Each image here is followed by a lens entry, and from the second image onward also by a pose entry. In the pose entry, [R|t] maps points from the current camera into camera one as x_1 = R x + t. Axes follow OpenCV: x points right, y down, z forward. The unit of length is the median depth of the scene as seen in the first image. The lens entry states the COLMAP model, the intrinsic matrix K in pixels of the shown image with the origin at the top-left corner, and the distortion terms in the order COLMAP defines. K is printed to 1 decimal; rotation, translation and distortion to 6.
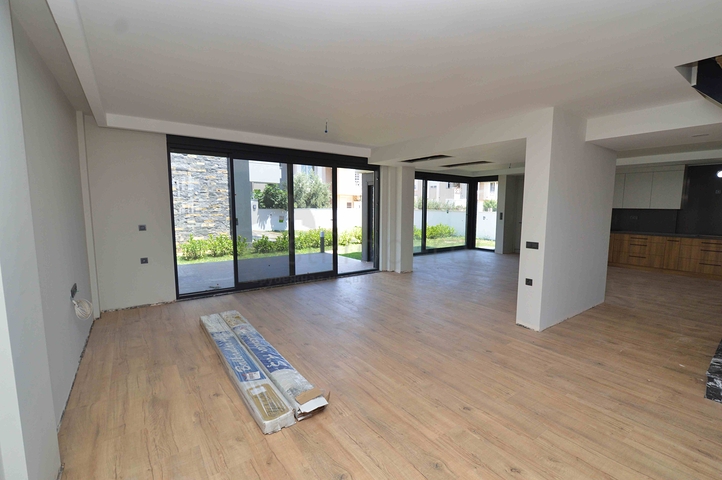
lens RADIAL K [[322.5, 0, 382.8], [0, 322.5, 241.7], [0, 0, 1]] dist [-0.004145, -0.000619]
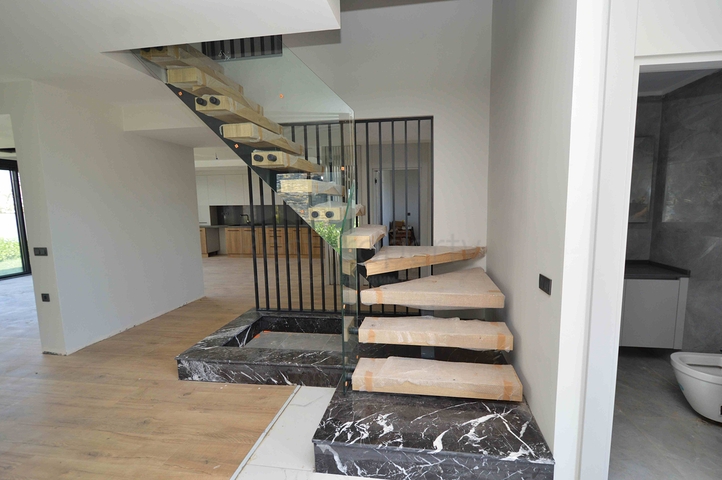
lens RADIAL K [[323.8, 0, 379.6], [0, 323.8, 239.0], [0, 0, 1]] dist [0.000135, -0.004056]
pose [[0.712753, -0.090428, 0.695561, 0.289222], [0.095775, 0.994914, 0.031204, 0.020435], [-0.694845, 0.044376, 0.717789, -0.091827]]
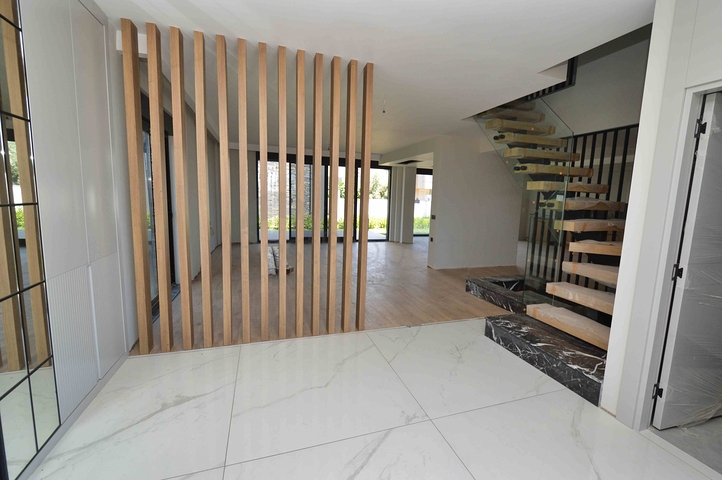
lens RADIAL K [[323.8, 0, 366.7], [0, 323.8, 240.7], [0, 0, 1]] dist [0.000135, -0.004056]
pose [[0.939004, 0.072703, -0.336132, 0.402333], [-0.067783, 0.997352, 0.026364, 0.063280], [0.337159, -0.001972, 0.941446, -0.392495]]
